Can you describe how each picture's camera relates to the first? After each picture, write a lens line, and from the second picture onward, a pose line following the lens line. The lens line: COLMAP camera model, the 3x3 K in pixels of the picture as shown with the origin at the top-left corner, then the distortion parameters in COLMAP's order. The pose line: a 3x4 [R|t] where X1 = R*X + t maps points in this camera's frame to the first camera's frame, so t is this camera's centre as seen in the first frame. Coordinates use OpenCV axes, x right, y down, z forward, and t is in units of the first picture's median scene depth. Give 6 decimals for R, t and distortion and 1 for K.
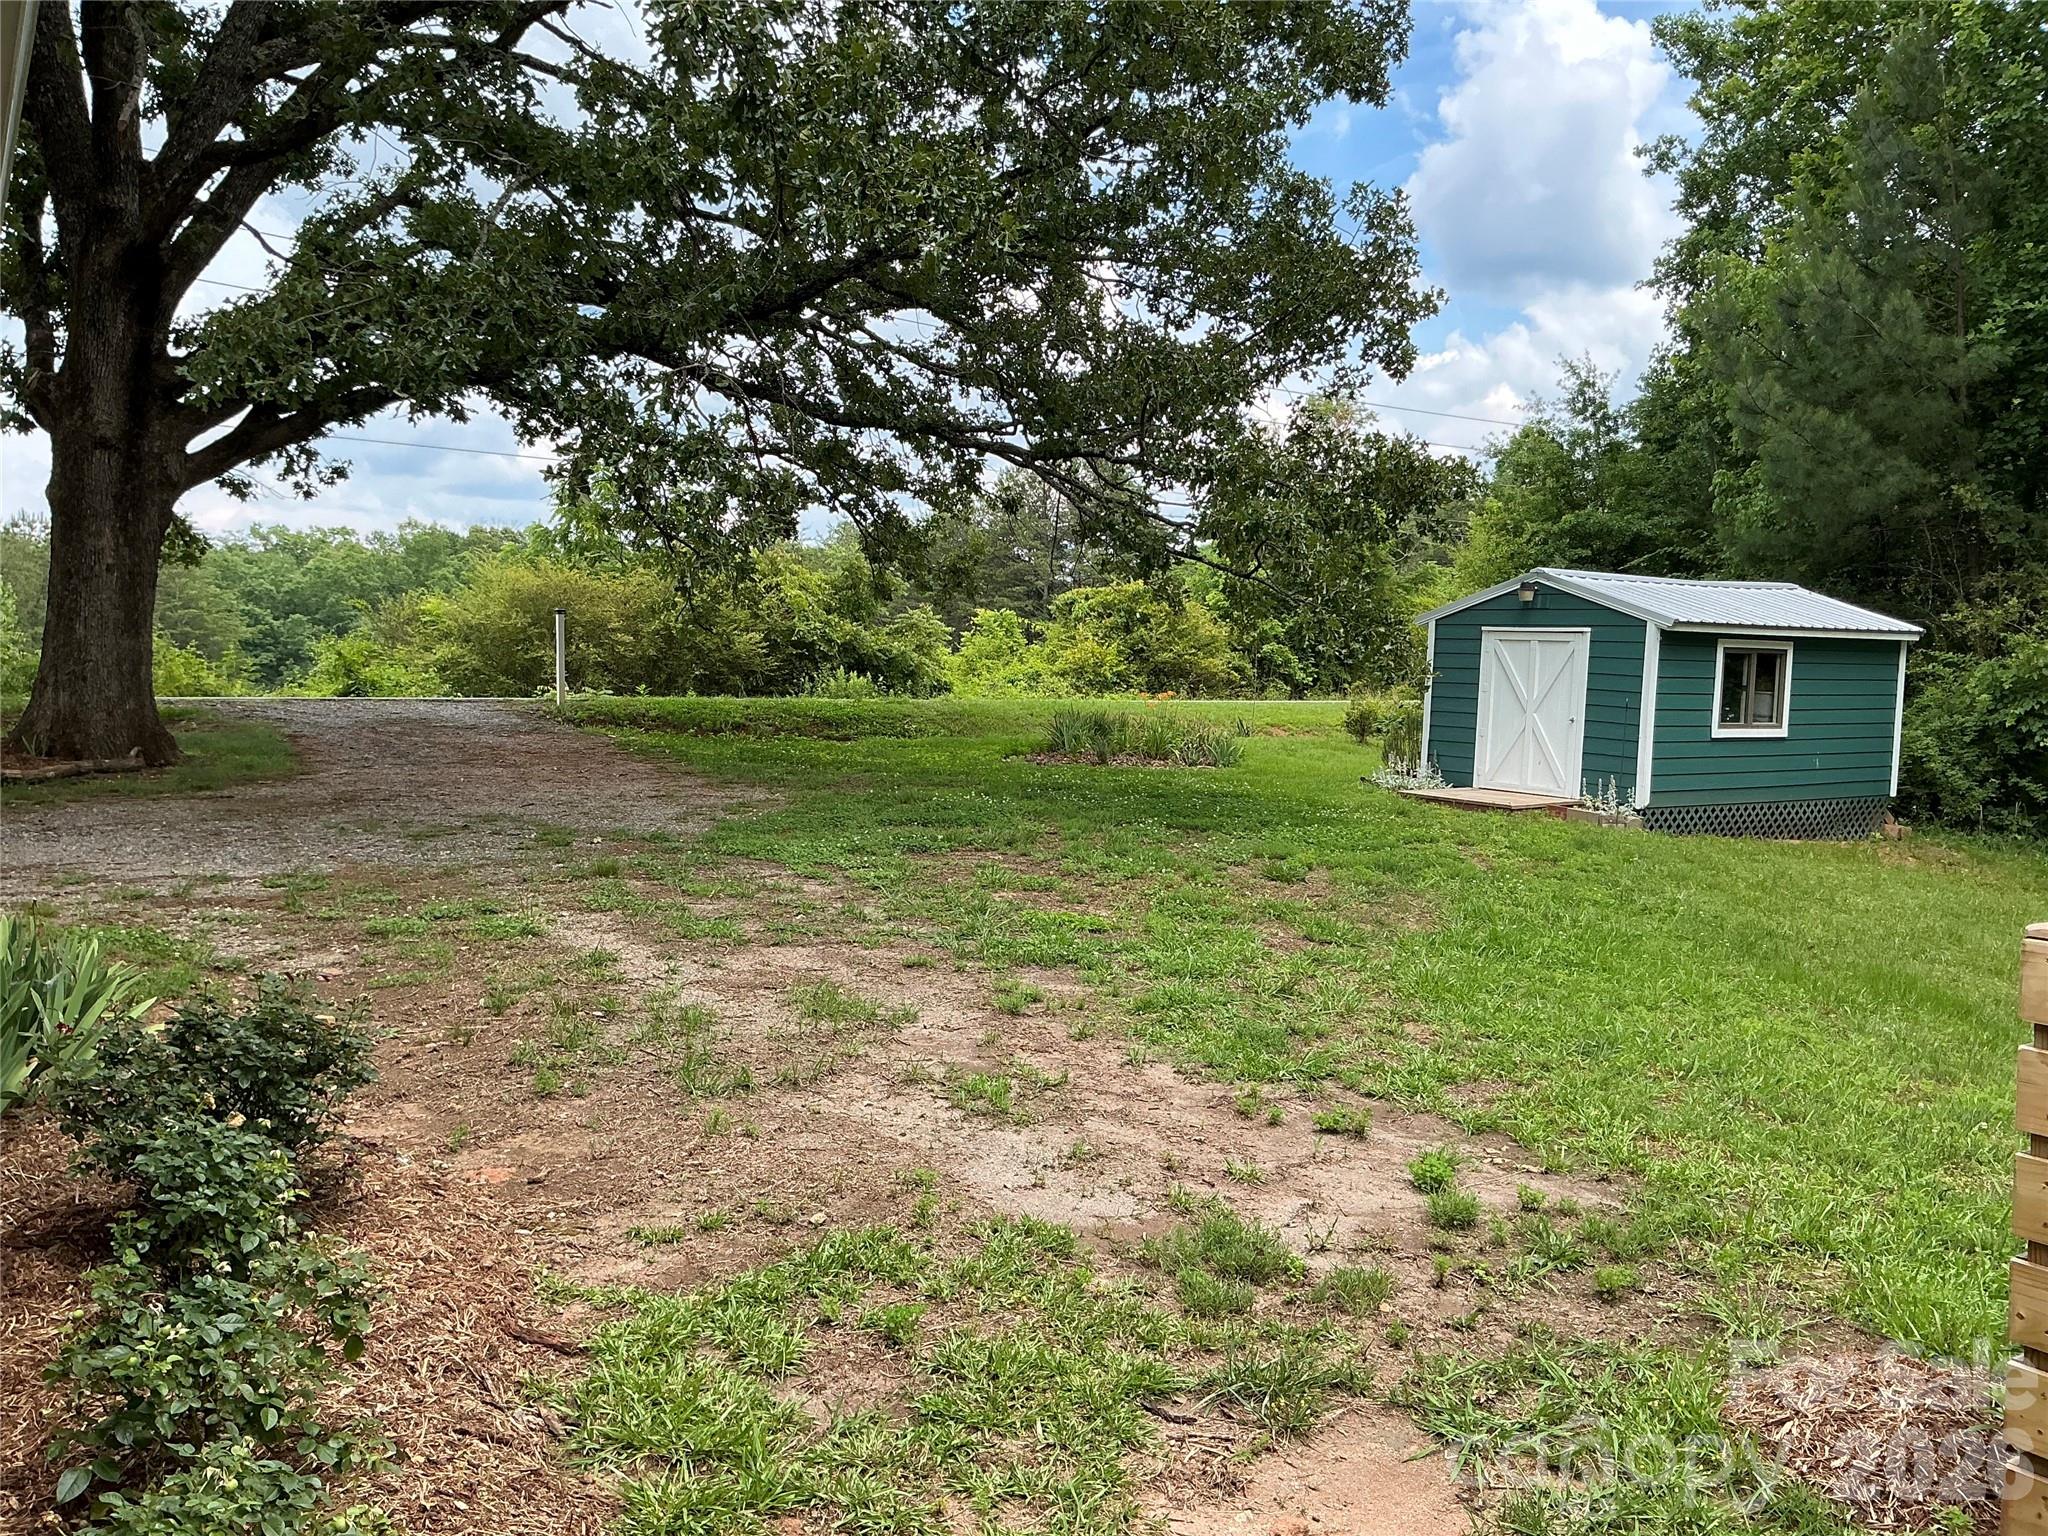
lens RADIAL K [[1650.0, 0, 1029.8], [0, 1650.0, 777.1], [0, 0, 1]] dist [0.099133, -0.208172]
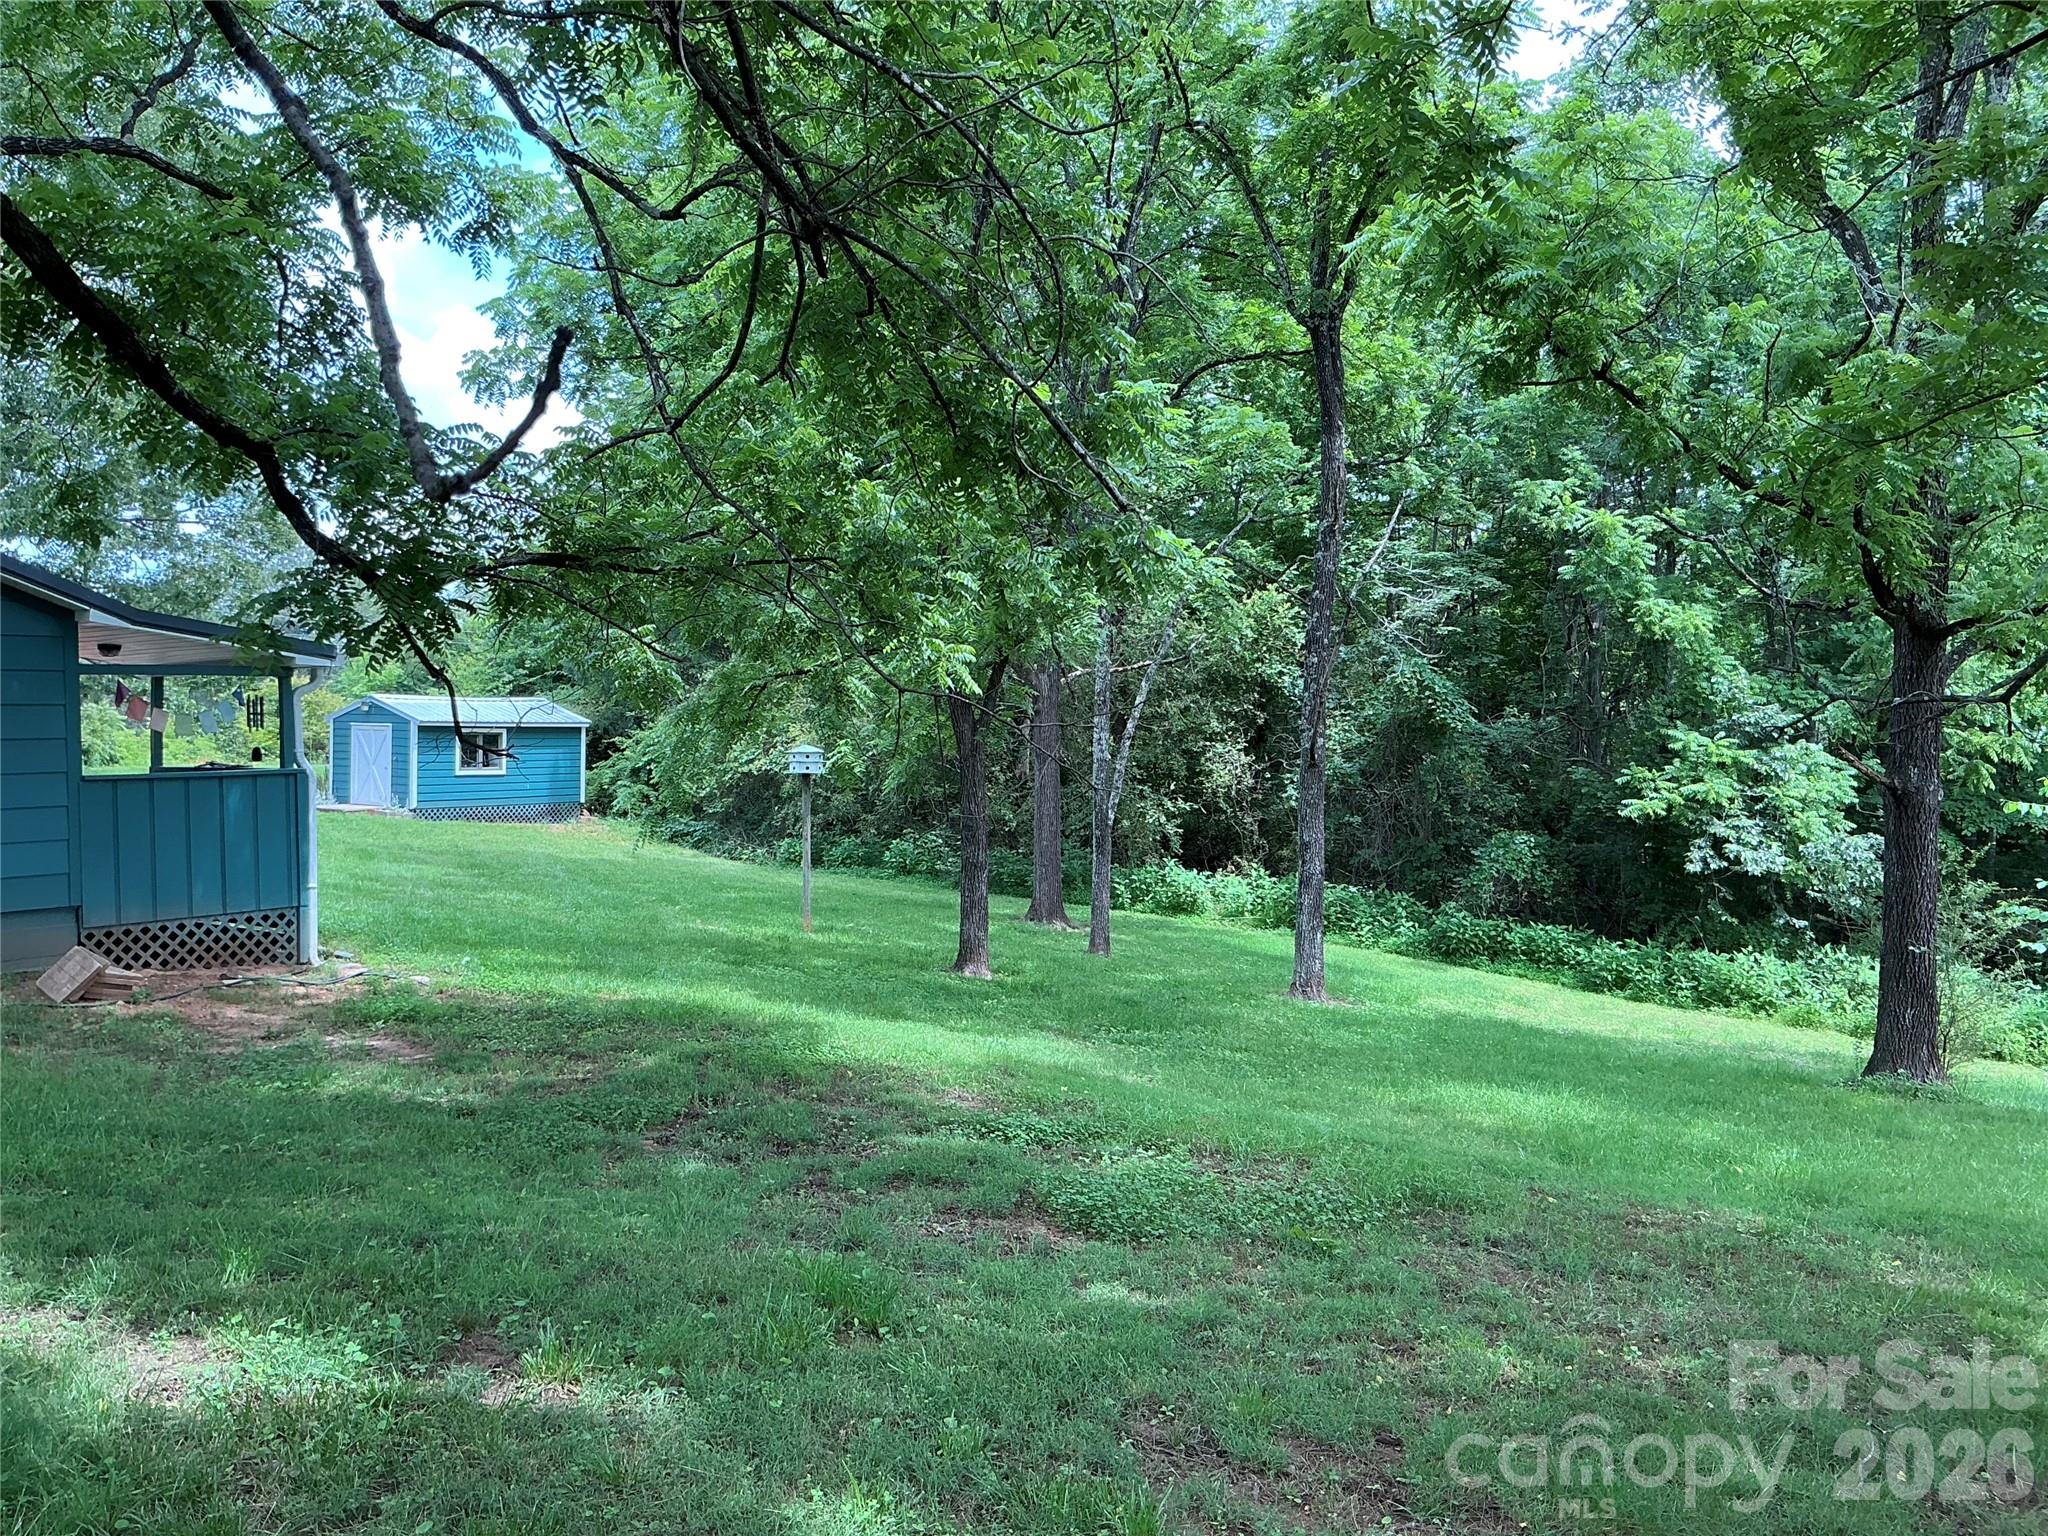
lens RADIAL K [[1650.0, 0, 1029.8], [0, 1650.0, 777.1], [0, 0, 1]] dist [0.099133, -0.208172]
pose [[0.933752, -0.028810, 0.356760, 0.322482], [0.043903, 0.998448, -0.034278, 0.079078], [-0.355219, 0.047670, 0.933567, -1.163866]]
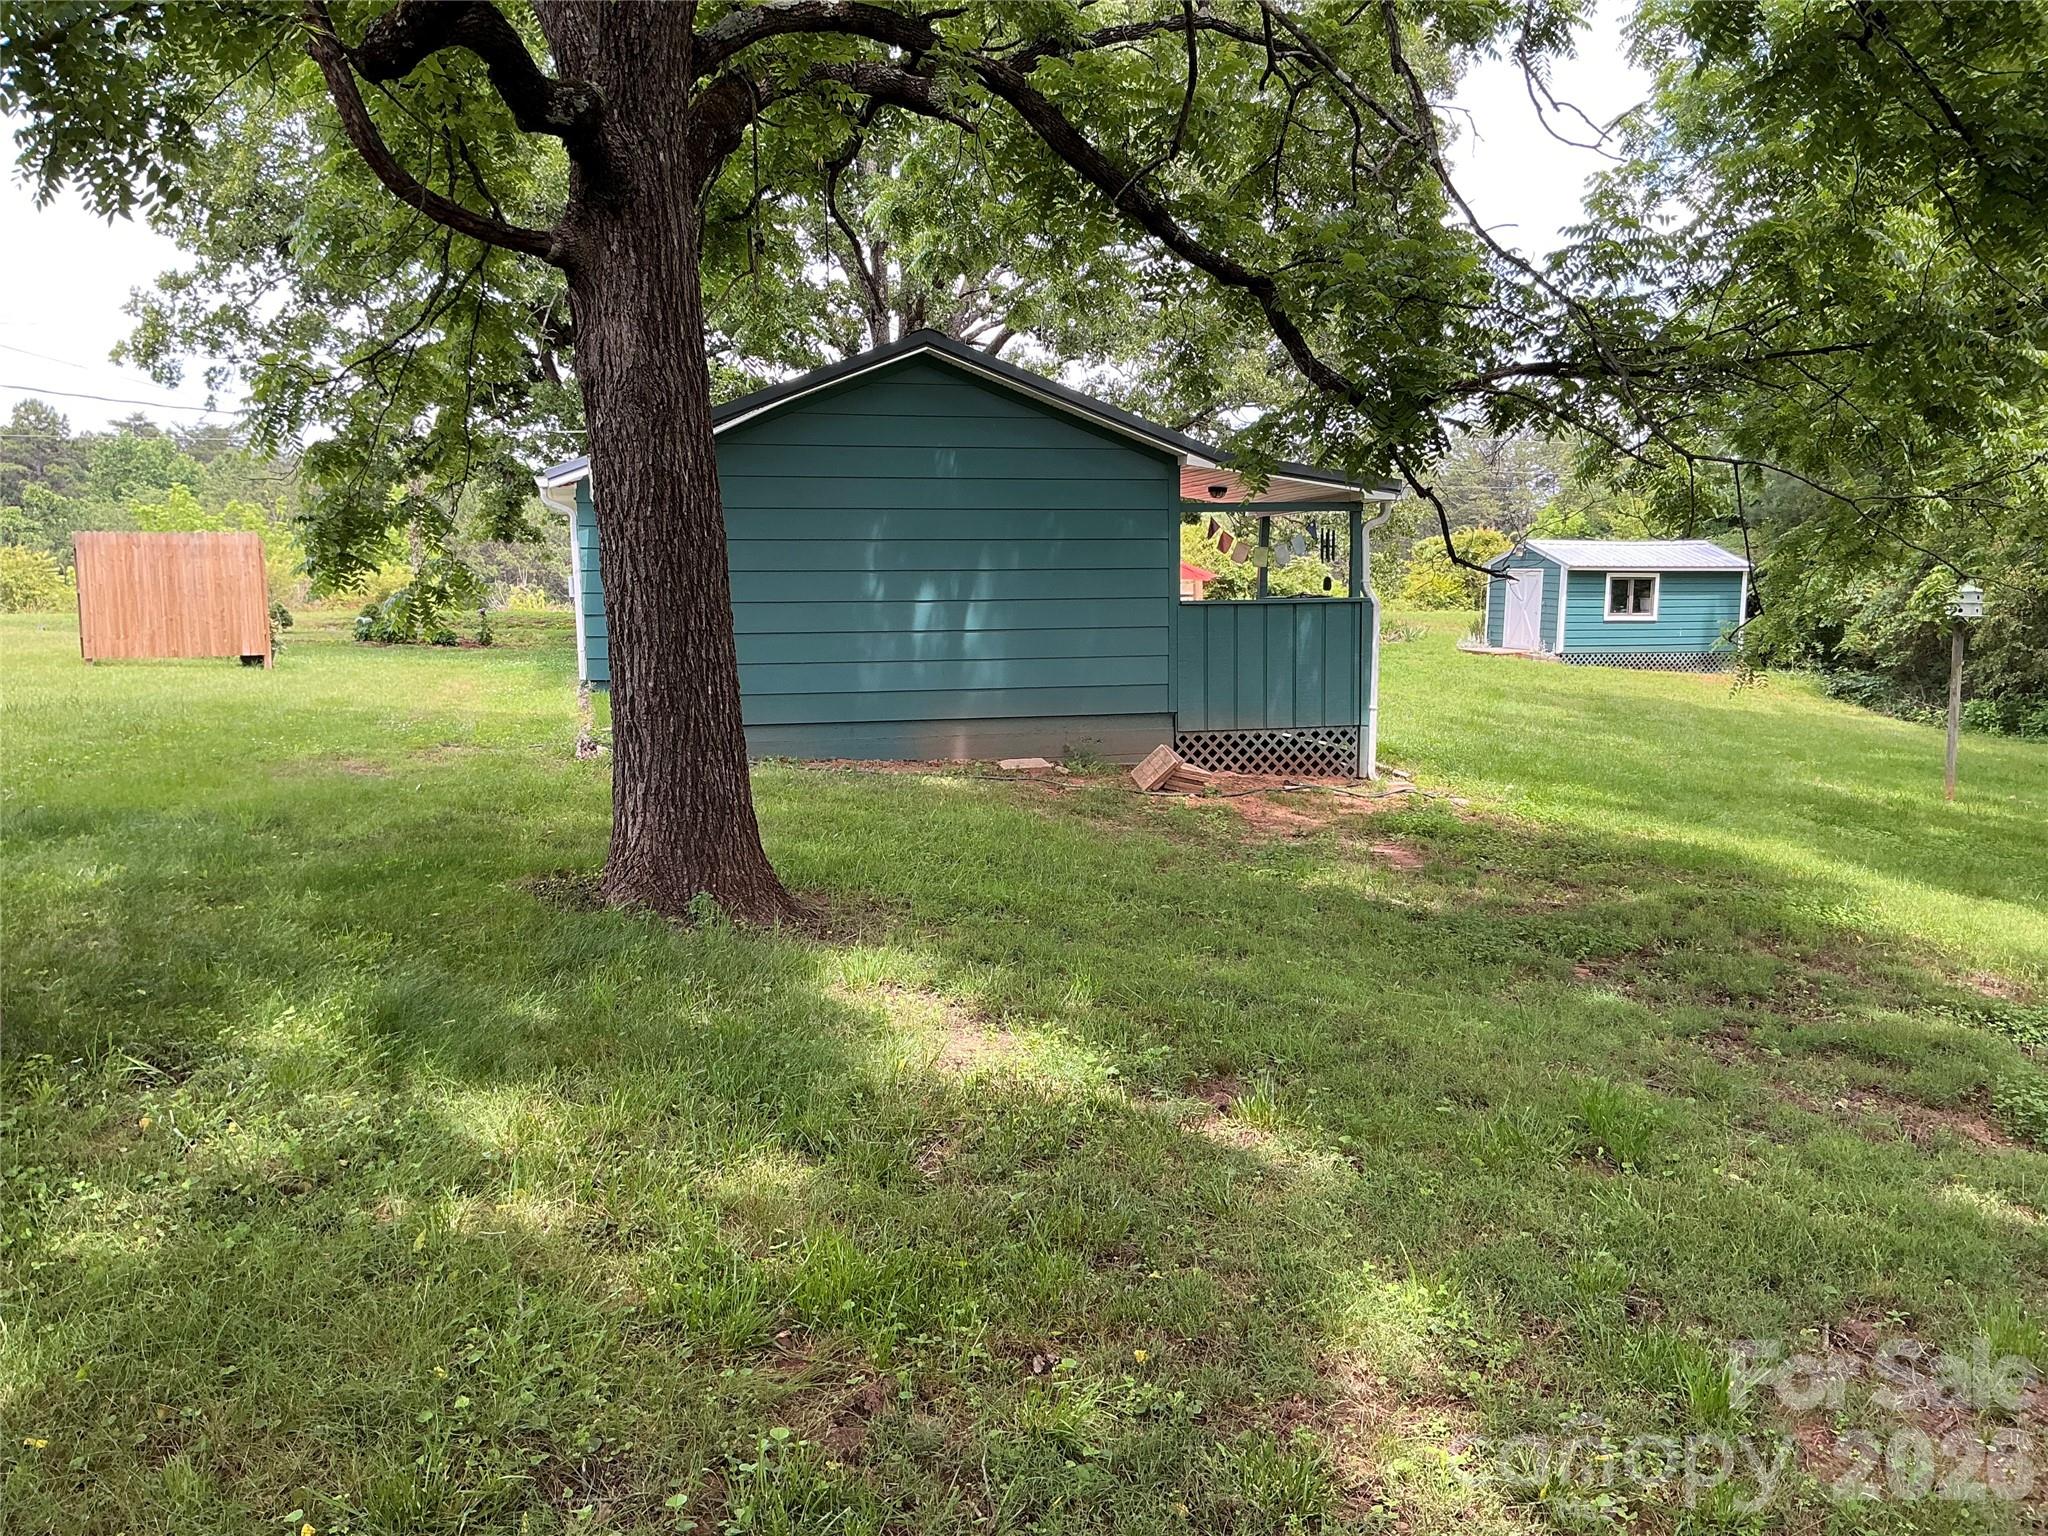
lens RADIAL K [[1650.0, 0, 1029.8], [0, 1650.0, 777.1], [0, 0, 1]] dist [0.099133, -0.208172]
pose [[0.951208, 0.017816, -0.308035, 0.355970], [-0.005210, 0.999117, 0.041701, 0.085276], [0.308506, -0.038061, 0.950461, -1.162044]]
